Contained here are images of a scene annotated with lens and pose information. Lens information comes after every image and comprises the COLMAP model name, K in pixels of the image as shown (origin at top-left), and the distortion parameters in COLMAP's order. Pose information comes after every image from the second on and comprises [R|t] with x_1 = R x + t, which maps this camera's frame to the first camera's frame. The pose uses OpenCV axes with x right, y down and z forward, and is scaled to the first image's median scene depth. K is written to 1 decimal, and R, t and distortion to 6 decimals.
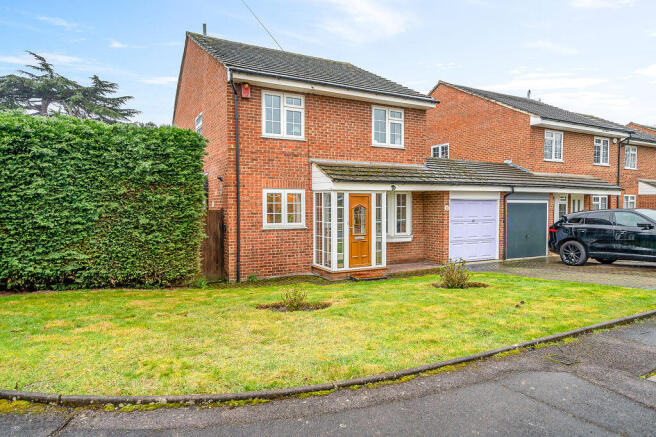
lens RADIAL K [[421.3, 0, 327.4], [0, 421.3, 217.4], [0, 0, 1]] dist [0.002306, -0.001162]
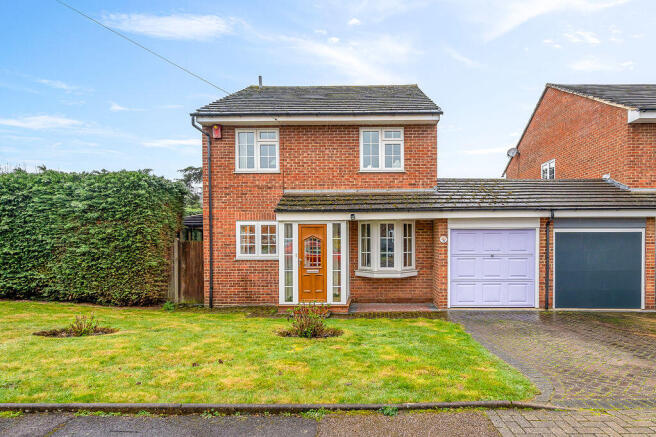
lens RADIAL K [[391.8, 0, 299.3], [0, 391.8, 242.0], [0, 0, 1]] dist [0.003081, 0.000274]
pose [[0.868765, 0.003327, -0.495213, 0.457179], [-0.011229, 0.999853, -0.012982, -0.004447], [0.495097, 0.016839, 0.868675, 0.214130]]
